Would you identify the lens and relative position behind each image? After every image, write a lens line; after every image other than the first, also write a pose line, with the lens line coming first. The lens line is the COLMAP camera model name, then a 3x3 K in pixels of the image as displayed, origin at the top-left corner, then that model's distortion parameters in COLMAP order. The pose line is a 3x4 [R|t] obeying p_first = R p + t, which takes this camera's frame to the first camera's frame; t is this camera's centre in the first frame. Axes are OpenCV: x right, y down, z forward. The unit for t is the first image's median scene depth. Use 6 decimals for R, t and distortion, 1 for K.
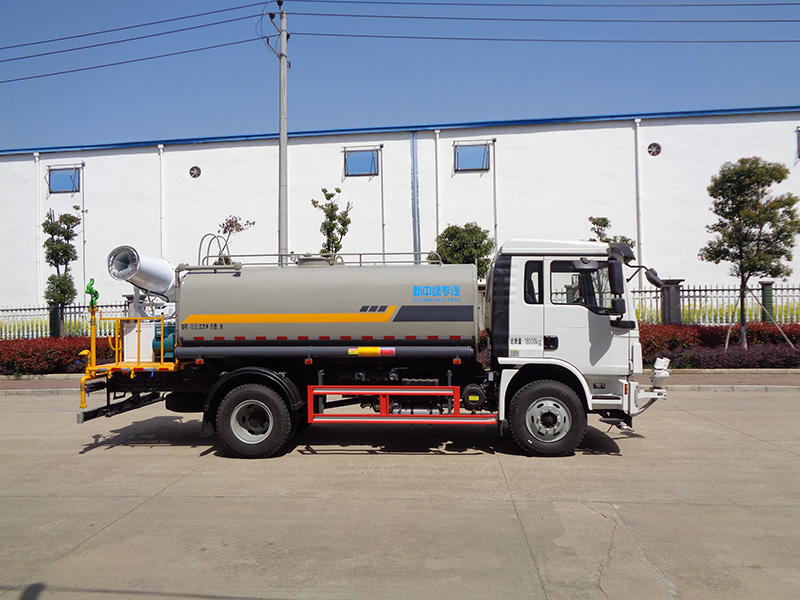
lens RADIAL K [[599.3, 0, 400.1], [0, 599.3, 288.4], [0, 0, 1]] dist [0.037589, -0.004276]
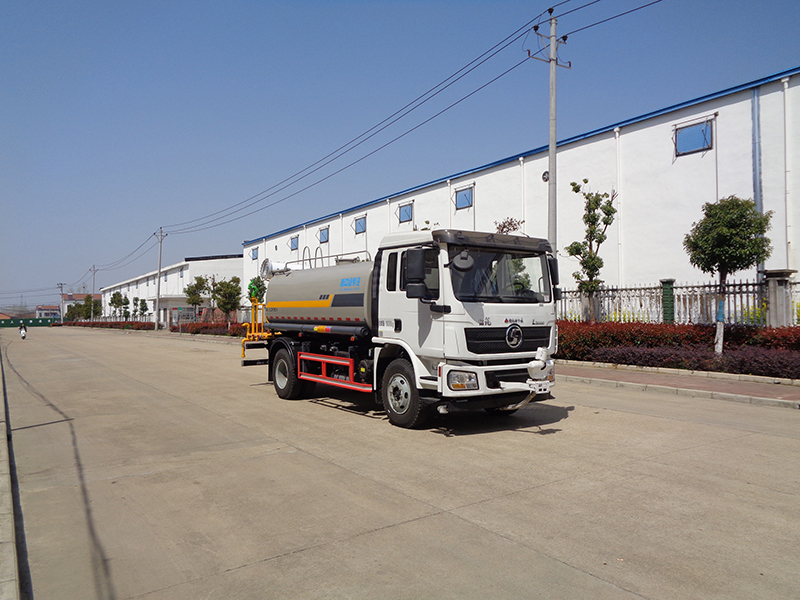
lens RADIAL K [[596.5, 0, 400.0], [0, 596.5, 300.0], [0, 0, 1]] dist [-0.056248, 0.098039]
pose [[0.675994, -0.002923, -0.736902, 1.027163], [0.024369, 0.999534, 0.018390, 0.021553], [0.736504, -0.030389, 0.675750, 0.242217]]
